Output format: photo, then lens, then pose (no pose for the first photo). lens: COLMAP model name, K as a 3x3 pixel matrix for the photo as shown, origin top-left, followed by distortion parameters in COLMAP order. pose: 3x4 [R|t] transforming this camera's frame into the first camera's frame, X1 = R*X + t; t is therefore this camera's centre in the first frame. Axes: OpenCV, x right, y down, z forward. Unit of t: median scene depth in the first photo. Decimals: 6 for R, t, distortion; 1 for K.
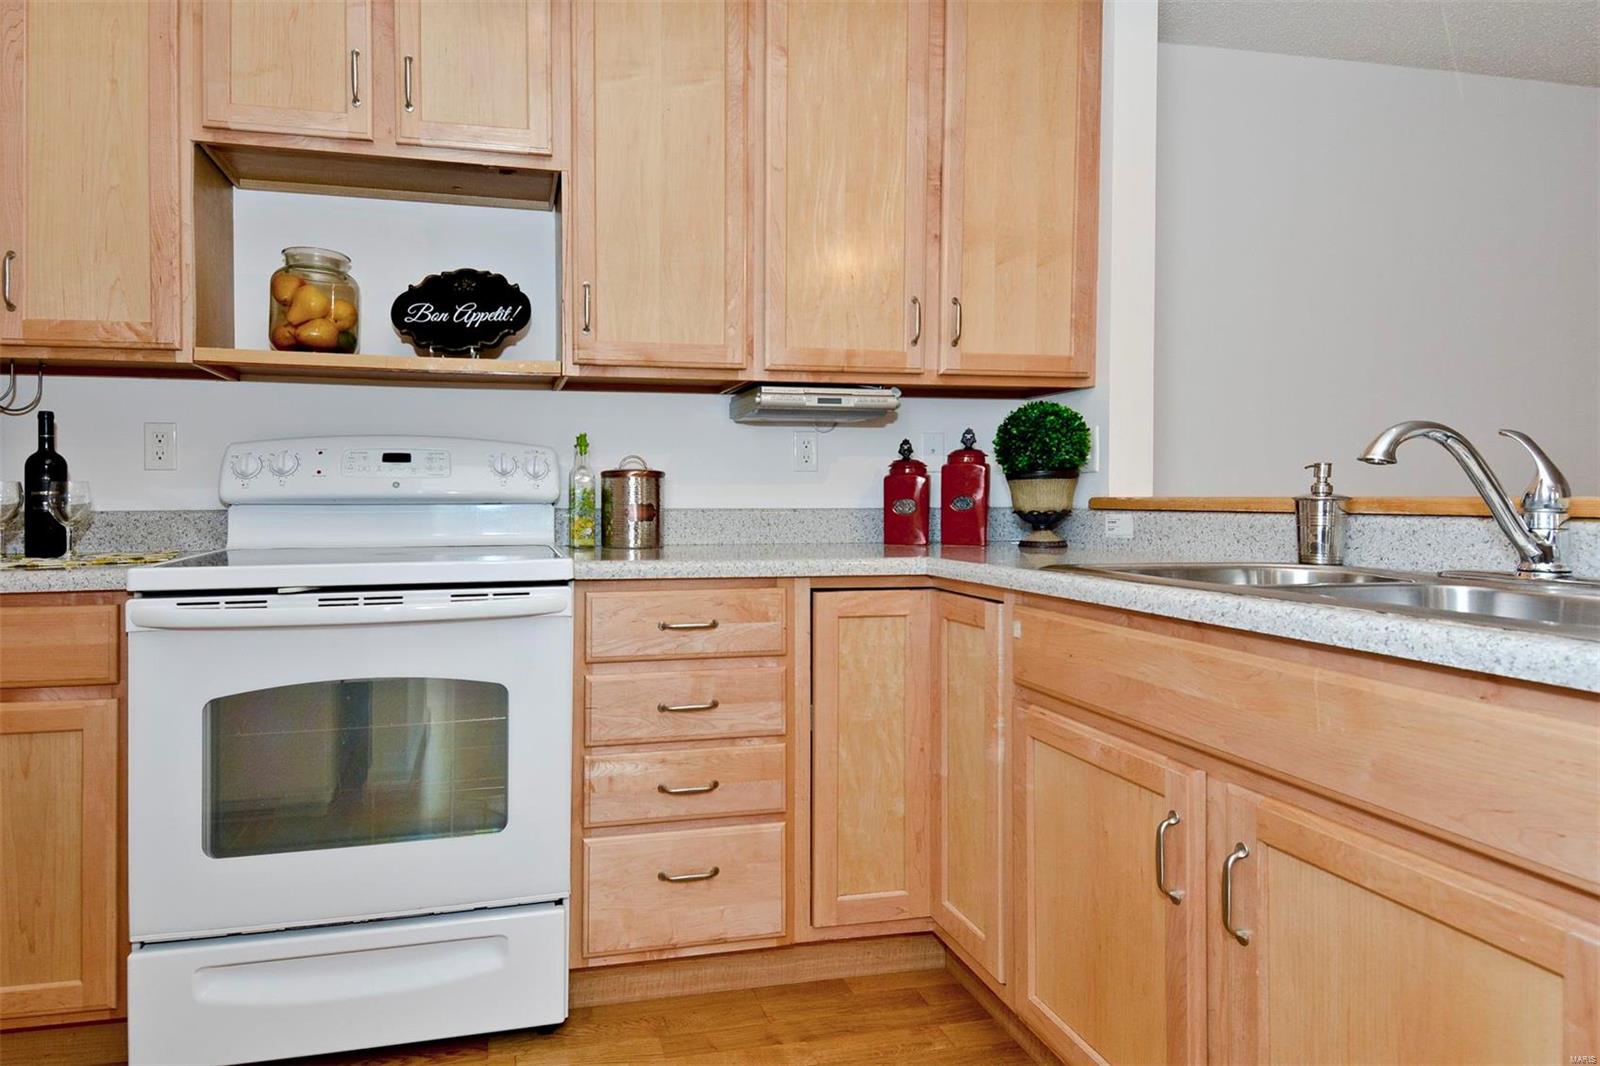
lens RADIAL K [[834.0, 0, 799.5], [0, 834.0, 499.0], [0, 0, 1]] dist [0.000215, -0.000042]
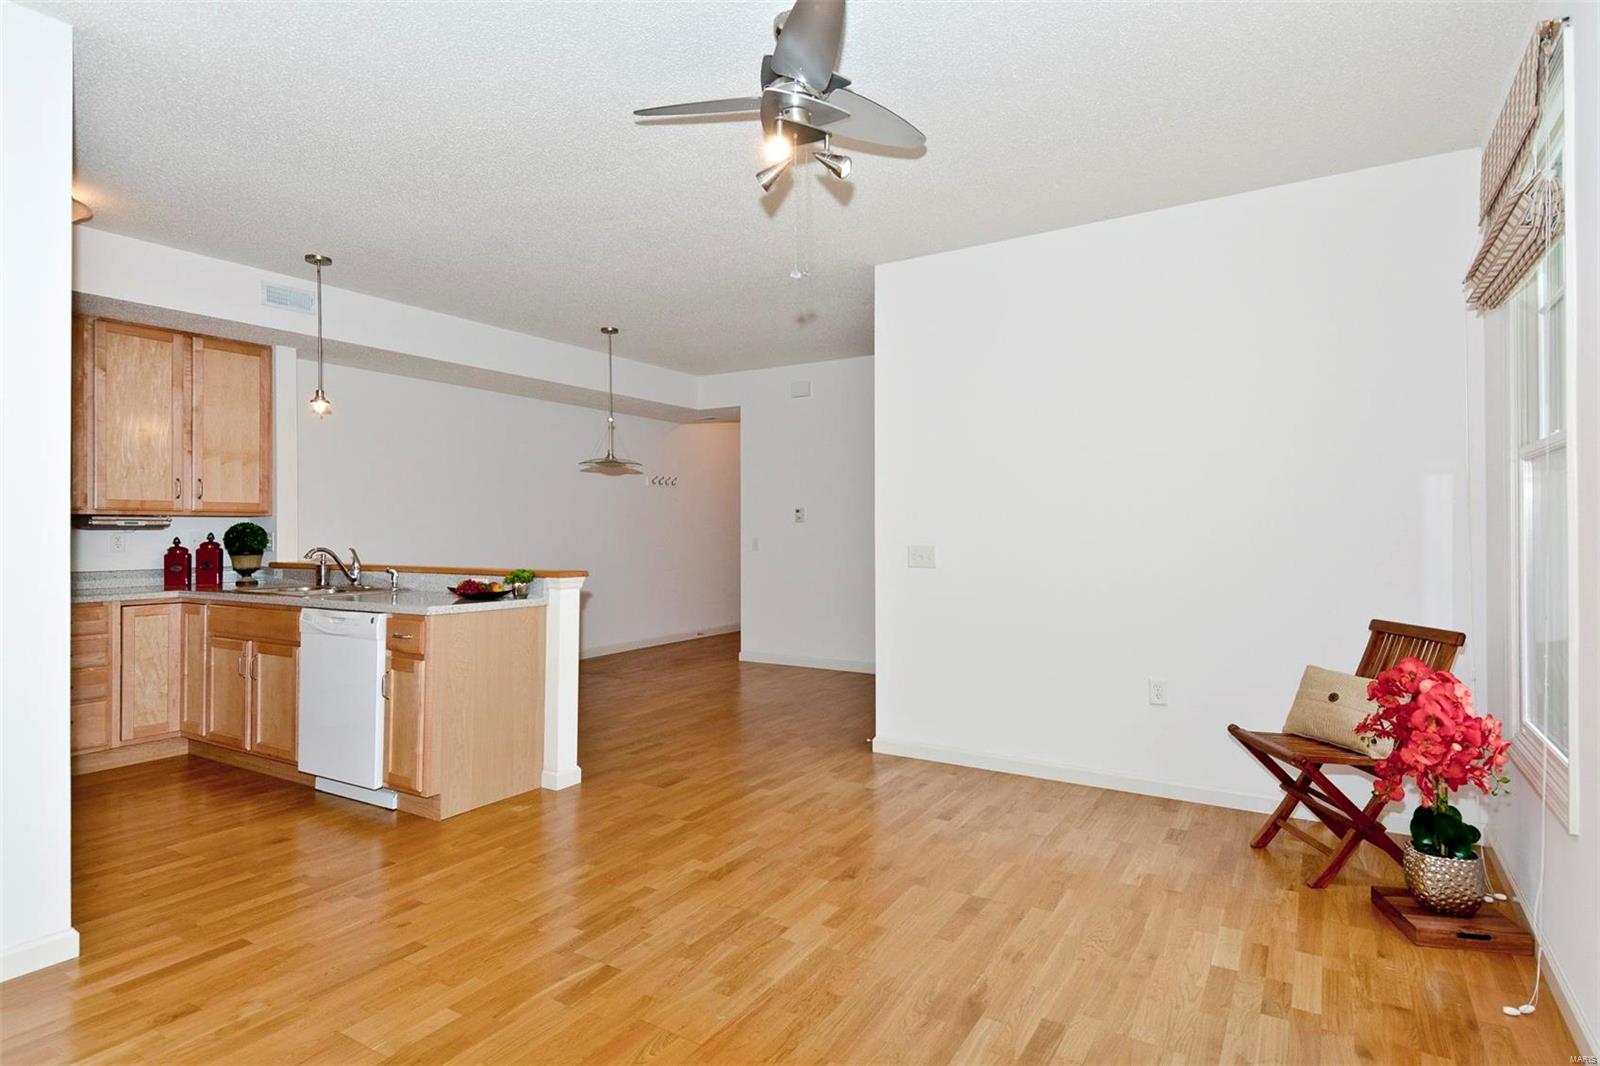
lens RADIAL K [[862.8, 0, 799.9], [0, 862.8, 526.0], [0, 0, 1]] dist [0.002142, 0.000337]
pose [[0.783073, -0.003198, 0.621922, -0.000446], [0.008958, 0.999941, -0.006137, -0.076959], [-0.621866, 0.010377, 0.783055, -1.875957]]
